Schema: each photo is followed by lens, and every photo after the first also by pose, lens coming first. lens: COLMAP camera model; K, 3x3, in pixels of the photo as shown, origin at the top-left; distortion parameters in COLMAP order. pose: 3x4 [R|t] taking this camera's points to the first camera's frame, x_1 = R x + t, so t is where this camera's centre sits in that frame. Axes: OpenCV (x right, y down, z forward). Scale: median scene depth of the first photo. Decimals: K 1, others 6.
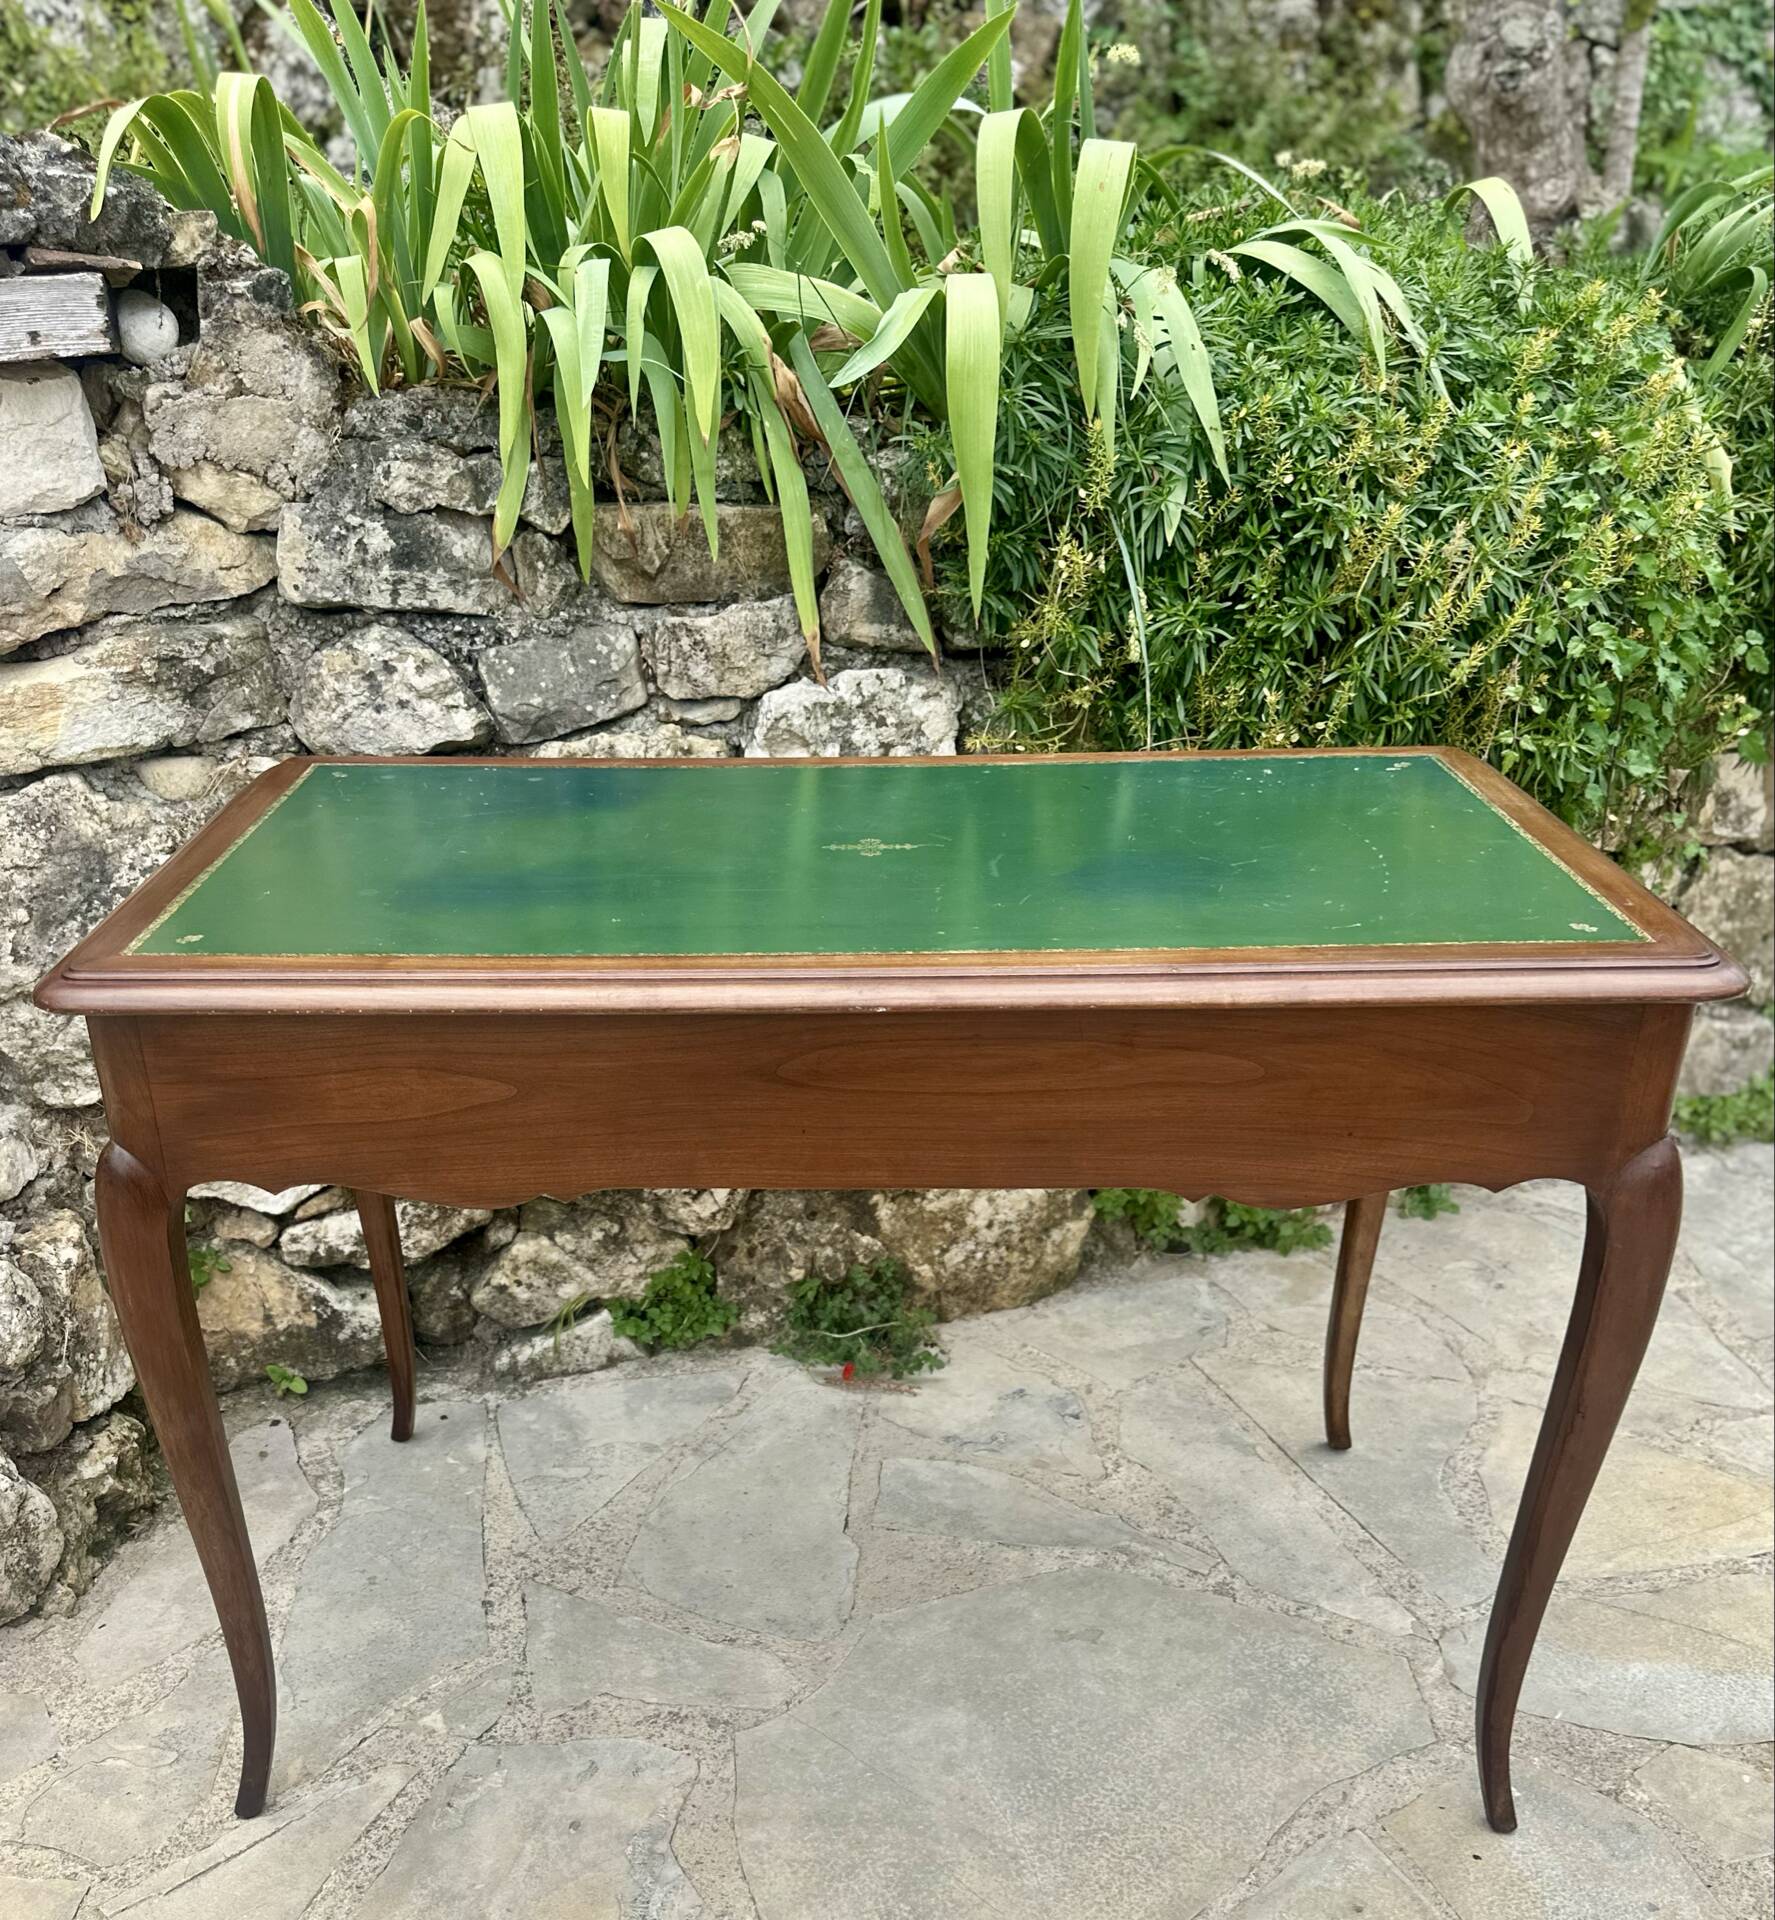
lens RADIAL K [[1825.4, 0, 778.6], [0, 1825.4, 1238.7], [0, 0, 1]] dist [-0.004295, 0.000000]
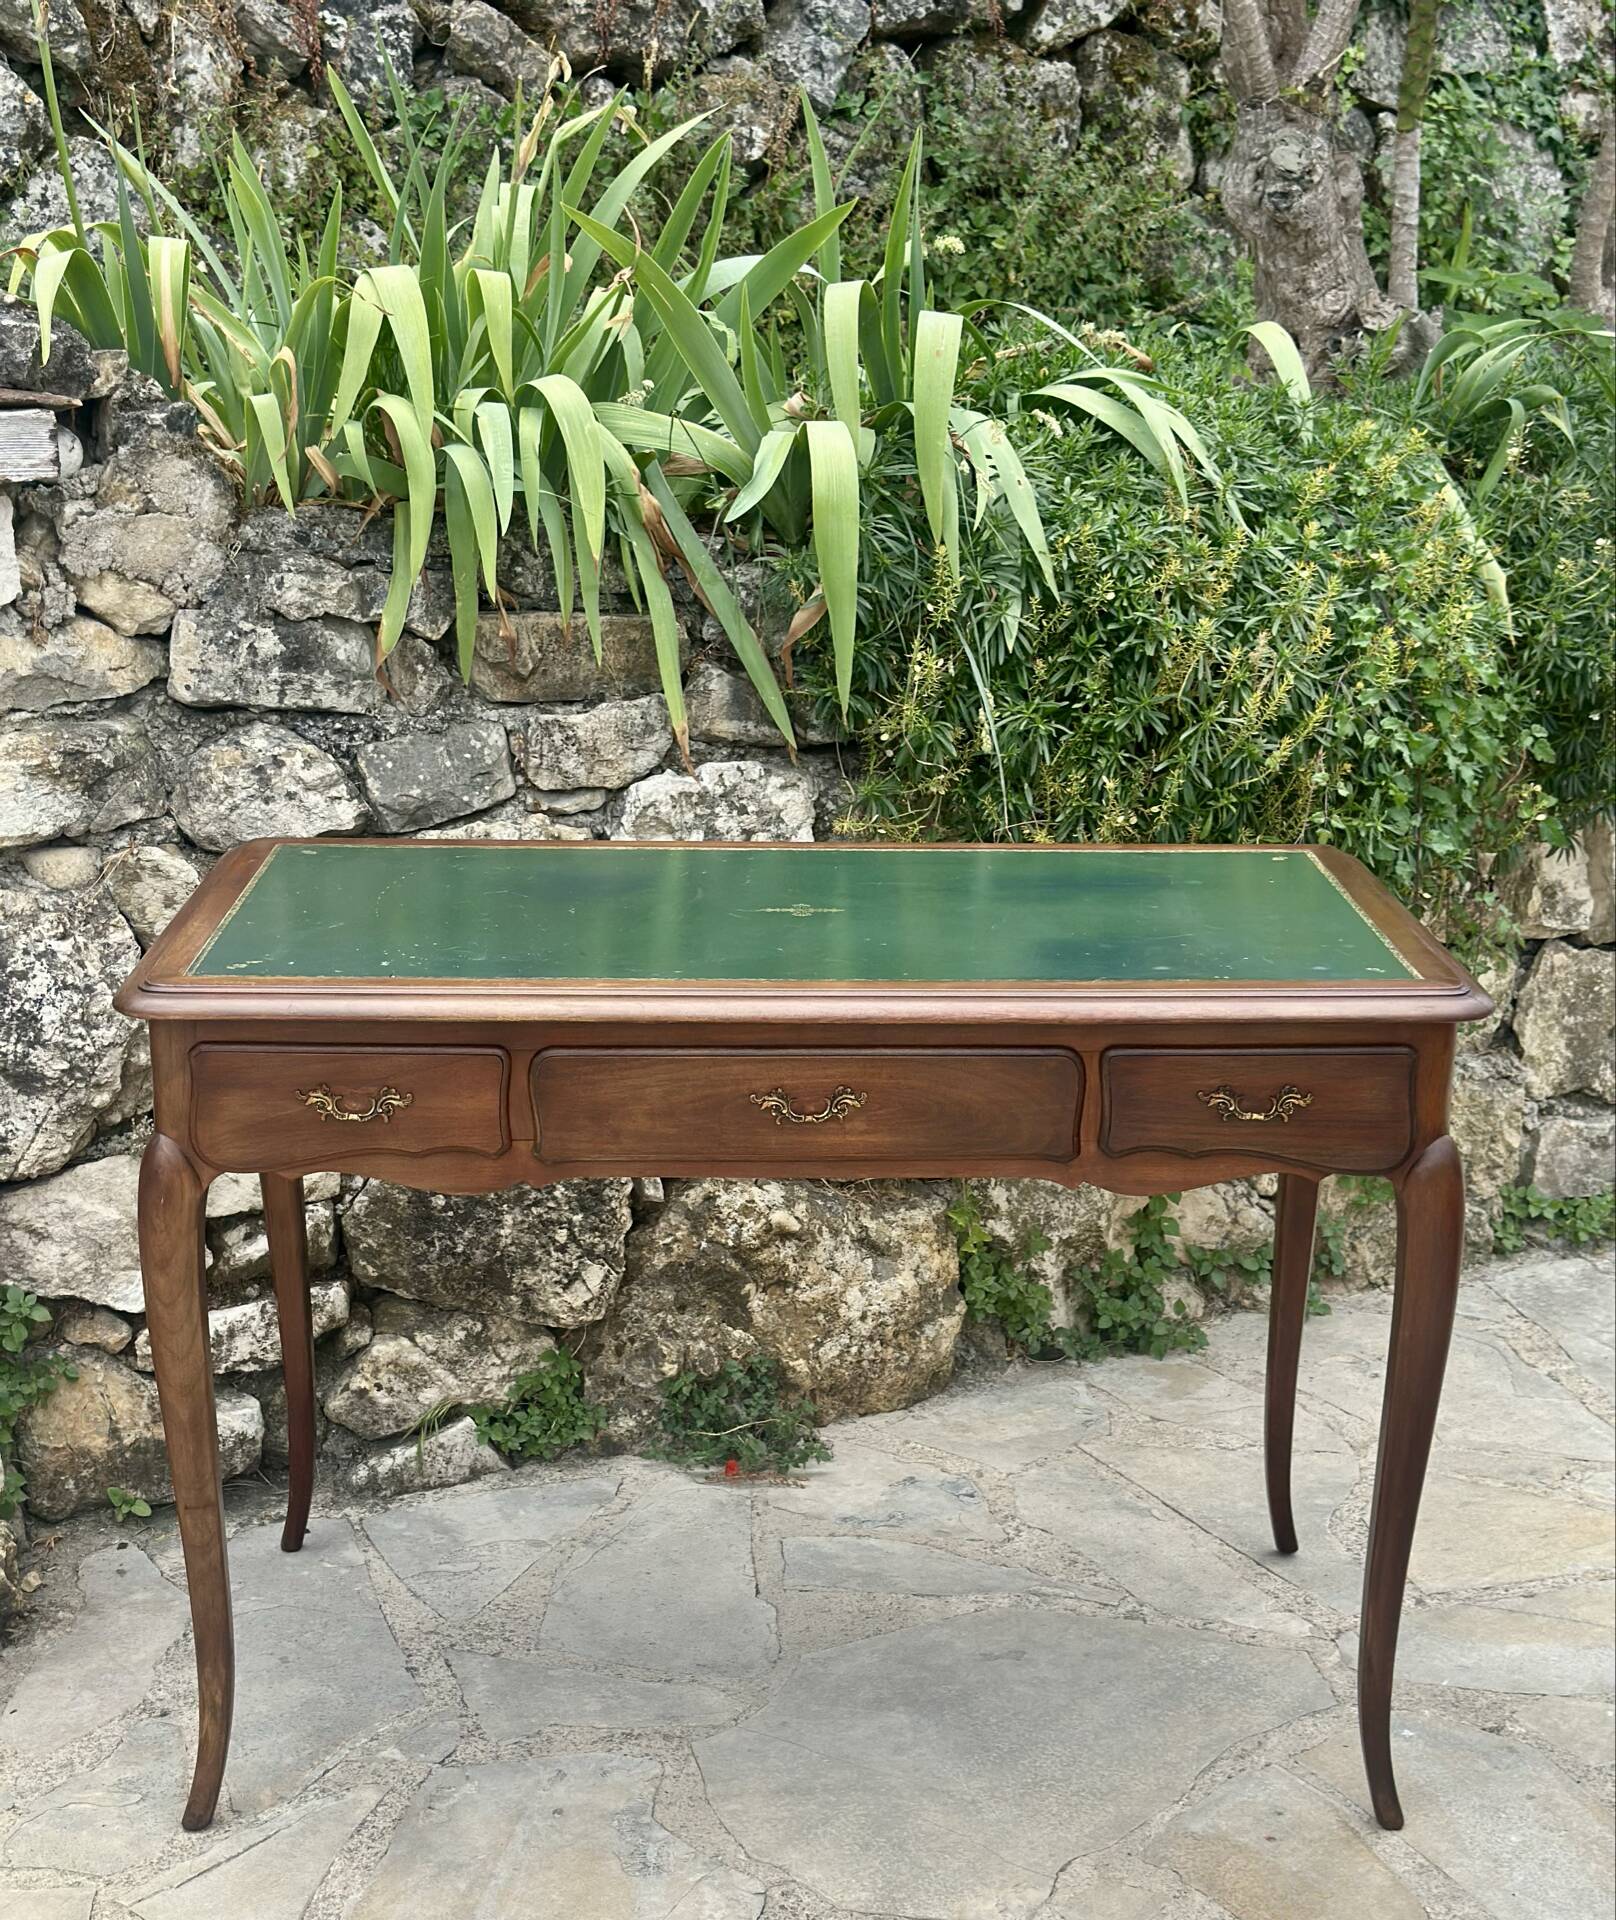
lens RADIAL K [[2943.3, 0, 795.9], [0, 2943.3, 1097.8], [0, 0, 1]] dist [0.072245, 0.000000]
pose [[0.985592, -0.022851, 0.167592, -0.211440], [0.056090, 0.978922, -0.196383, 0.218880], [-0.159572, 0.202954, 0.966099, -0.625821]]
